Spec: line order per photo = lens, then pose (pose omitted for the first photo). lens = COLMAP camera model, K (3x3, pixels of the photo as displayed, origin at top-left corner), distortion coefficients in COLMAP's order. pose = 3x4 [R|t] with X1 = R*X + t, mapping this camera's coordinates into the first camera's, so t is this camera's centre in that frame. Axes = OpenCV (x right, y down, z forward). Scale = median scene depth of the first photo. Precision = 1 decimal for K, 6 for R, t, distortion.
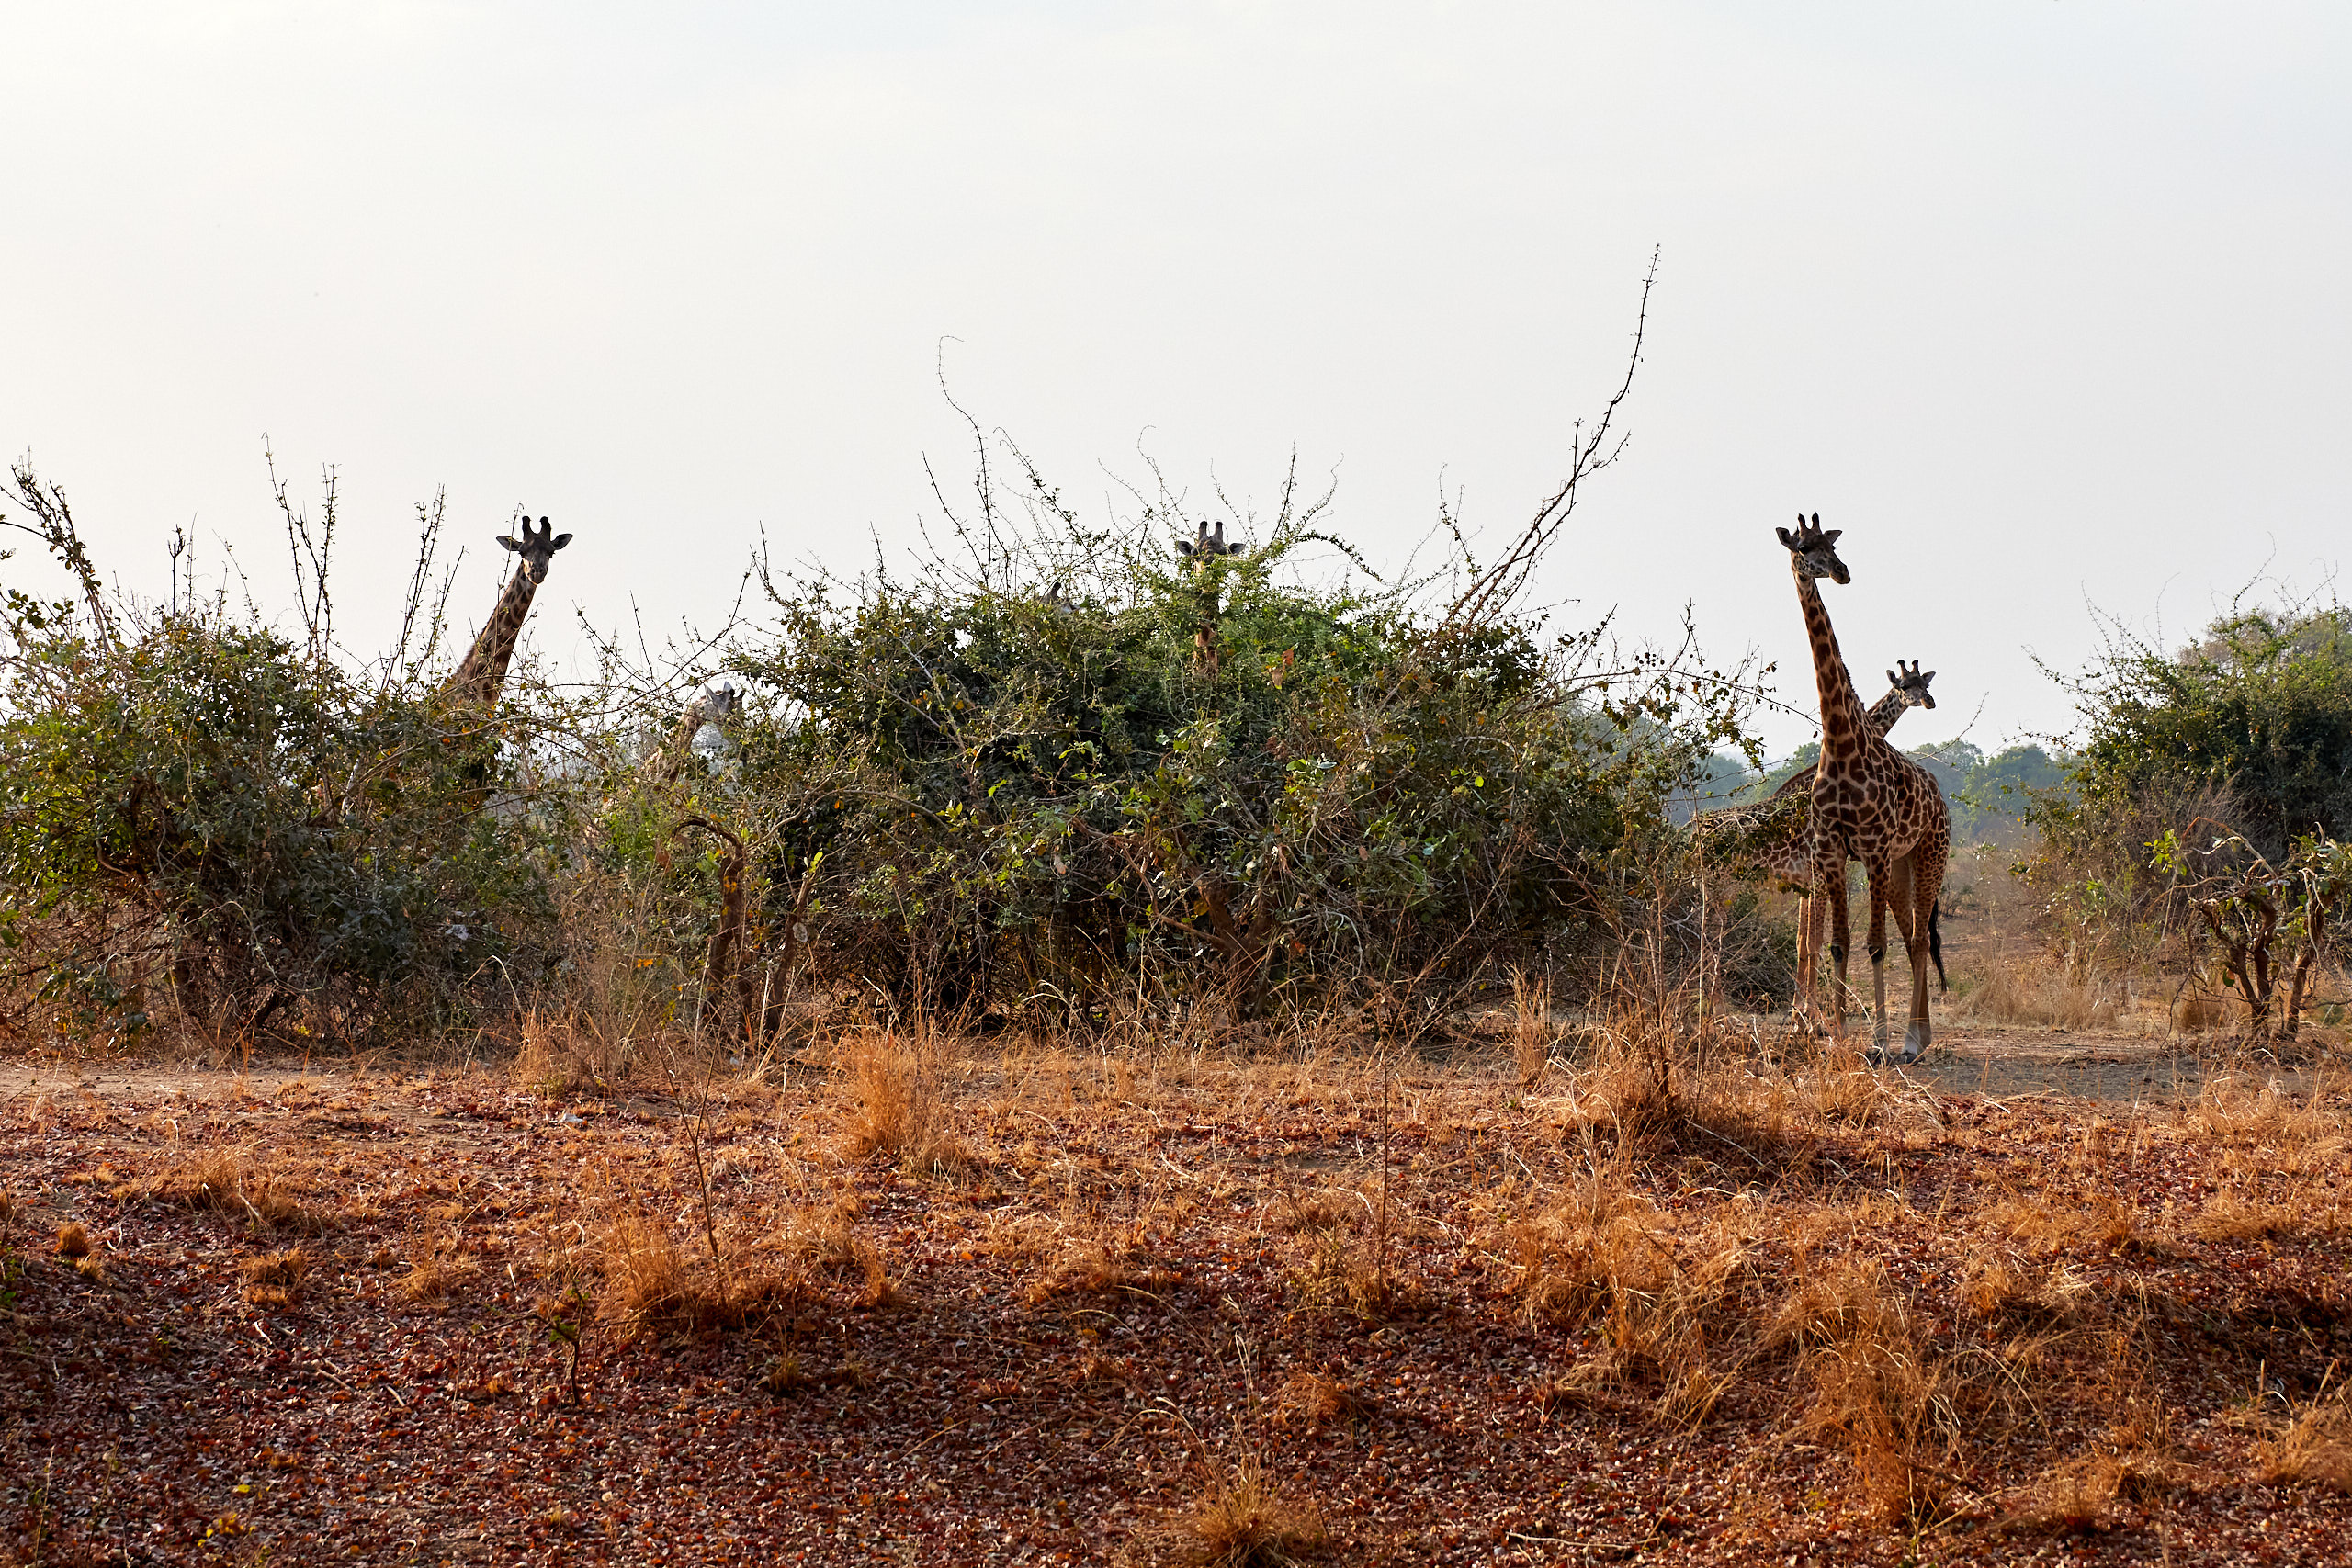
lens RADIAL K [[5719.0, 0, 1175.3], [0, 5719.0, 779.3], [0, 0, 1]] dist [-0.175003, 0.000000]
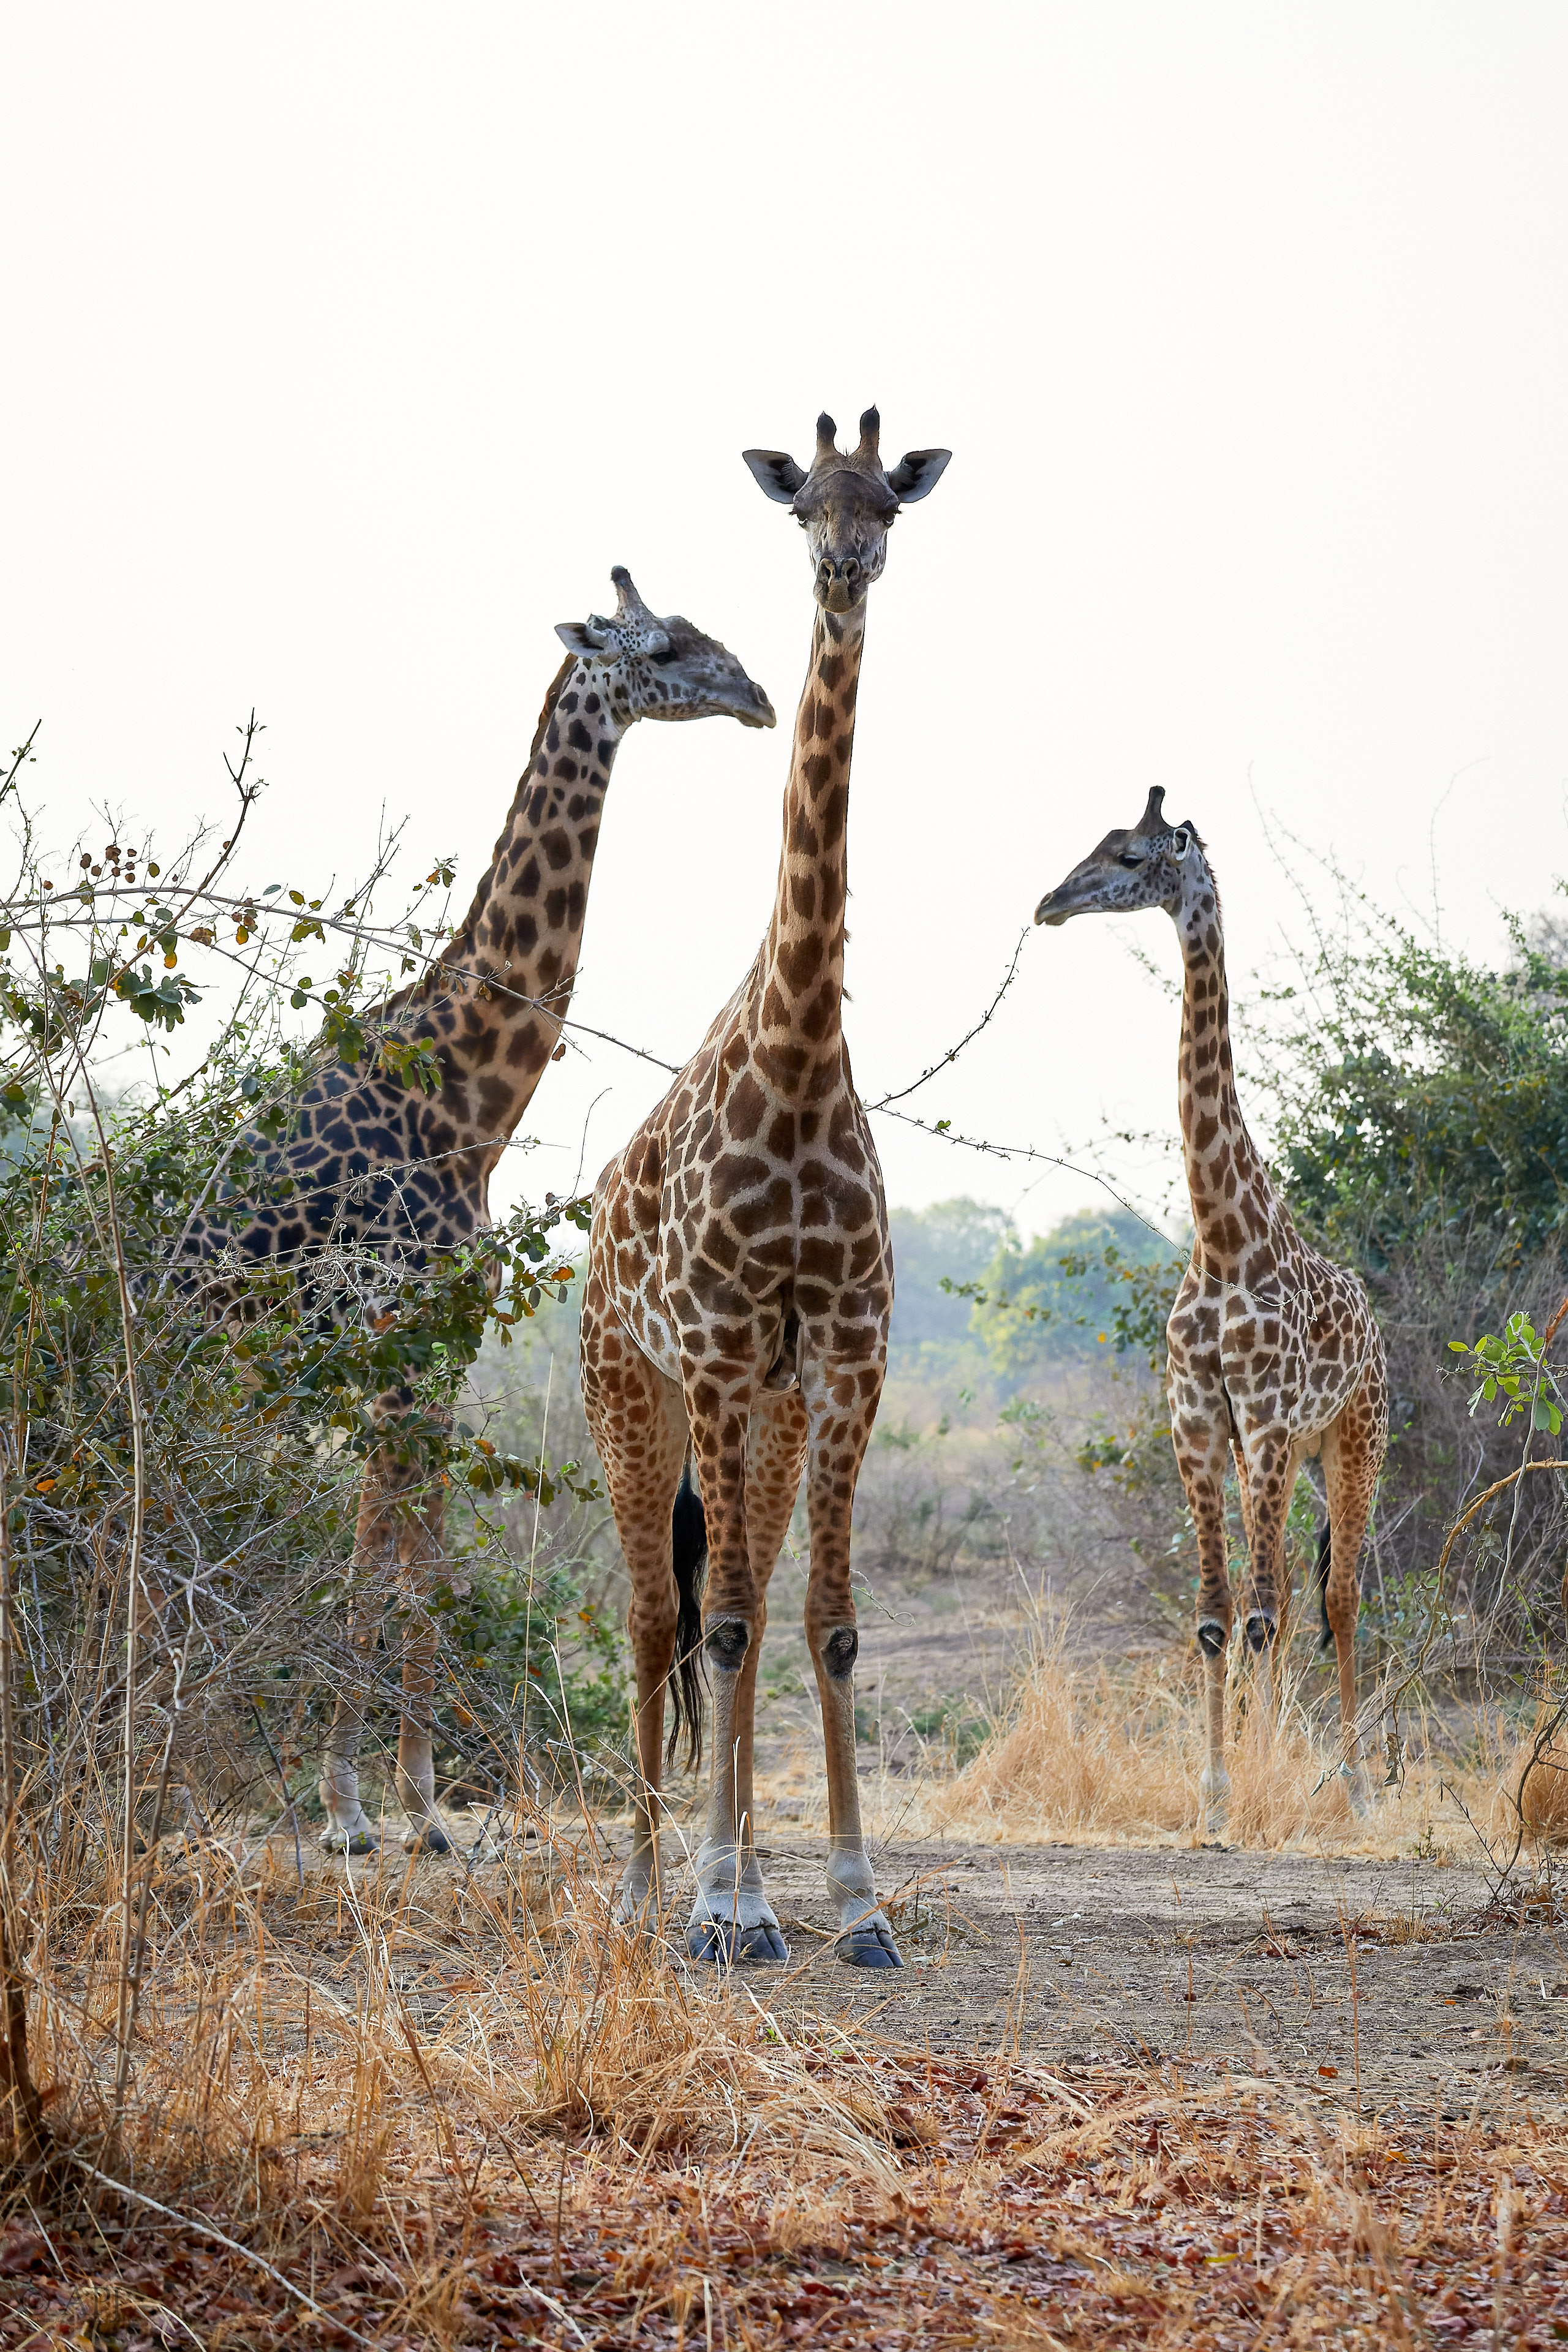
lens RADIAL K [[10860.7, 0, 786.7], [0, 10860.7, 1179.3], [0, 0, 1]] dist [0.265752, 0.000000]
pose [[0.992917, -0.000923, 0.118810, 0.037192], [0.002714, 0.999885, -0.014909, 0.009250], [-0.118783, 0.015126, 0.992805, 0.258297]]
